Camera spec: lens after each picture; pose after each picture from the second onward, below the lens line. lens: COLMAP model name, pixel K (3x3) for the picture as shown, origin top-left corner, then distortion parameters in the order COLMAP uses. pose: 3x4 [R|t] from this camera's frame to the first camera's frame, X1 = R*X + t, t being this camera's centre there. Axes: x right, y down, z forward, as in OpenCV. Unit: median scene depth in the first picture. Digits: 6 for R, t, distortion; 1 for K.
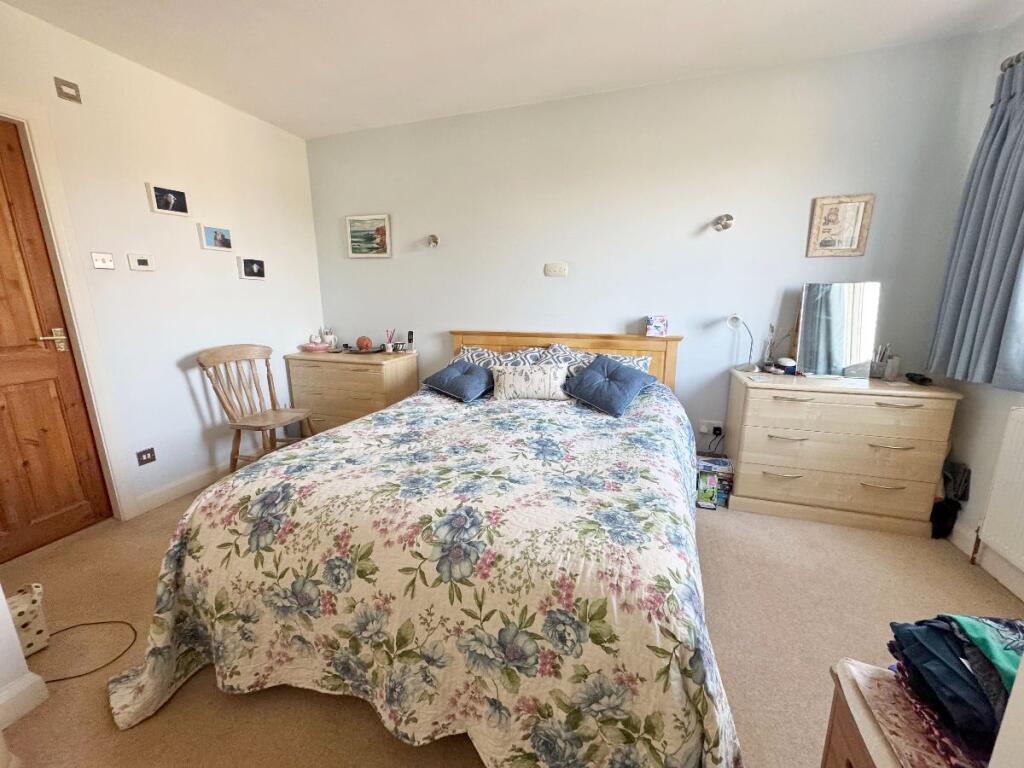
lens RADIAL K [[409.1, 0, 507.8], [0, 409.1, 382.3], [0, 0, 1]] dist [-0.002053, -0.000183]
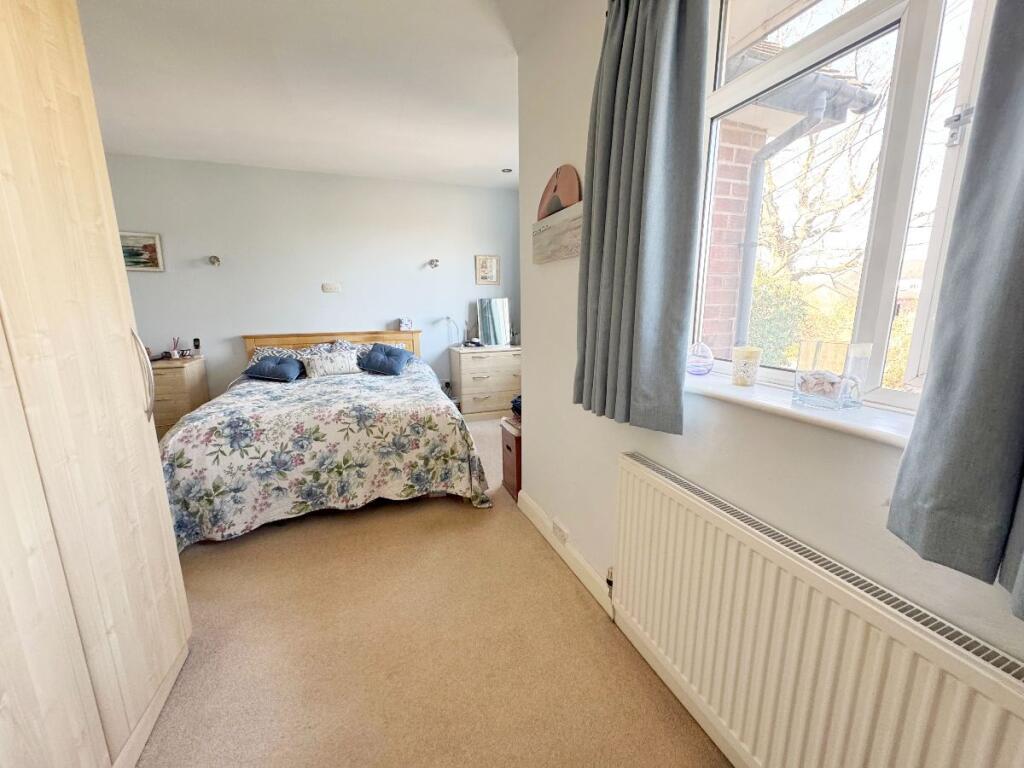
lens RADIAL K [[409.1, 0, 507.8], [0, 409.1, 382.3], [0, 0, 1]] dist [-0.002053, -0.000183]
pose [[0.778617, -0.120887, 0.615745, -0.400199], [0.138223, 0.990207, 0.019620, 0.132147], [-0.612087, 0.069834, 0.787701, -0.583168]]
